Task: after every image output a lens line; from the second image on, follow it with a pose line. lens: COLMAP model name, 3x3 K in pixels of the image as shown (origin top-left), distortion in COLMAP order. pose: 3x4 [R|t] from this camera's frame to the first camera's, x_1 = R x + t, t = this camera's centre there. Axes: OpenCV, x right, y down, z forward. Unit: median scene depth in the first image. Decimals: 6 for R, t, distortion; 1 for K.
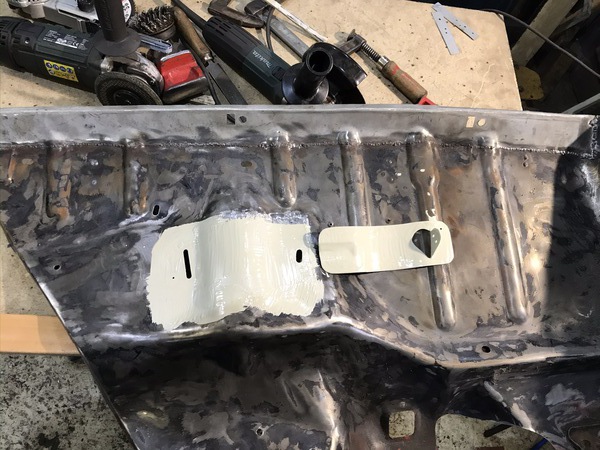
lens RADIAL K [[518.1, 0, 298.9], [0, 518.1, 223.5], [0, 0, 1]] dist [0.022252, -0.037219]
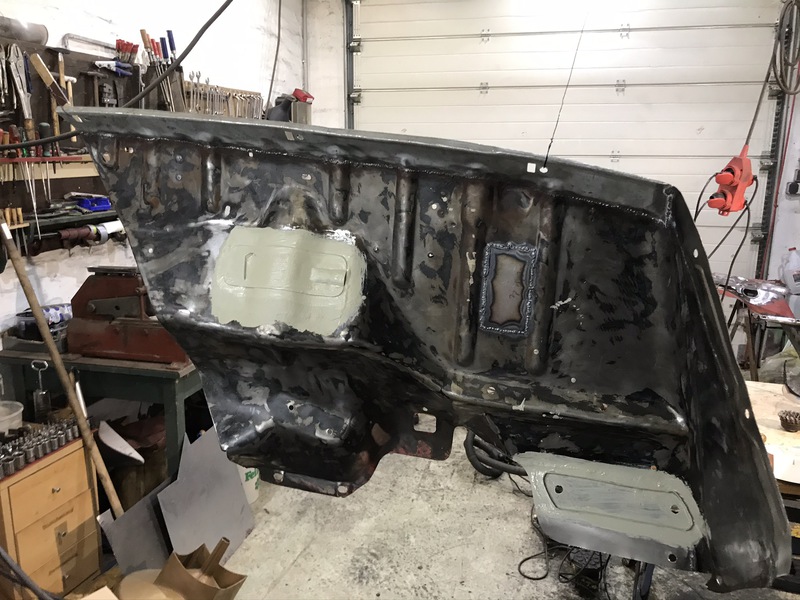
lens RADIAL K [[690.8, 0, 400.3], [0, 690.8, 301.8], [0, 0, 1]] dist [0.022252, -0.037219]
pose [[0.935093, 0.211388, -0.284457, 0.548139], [-0.071186, 0.898313, 0.433551, -0.530953], [0.347179, -0.385161, 0.855054, -0.225860]]
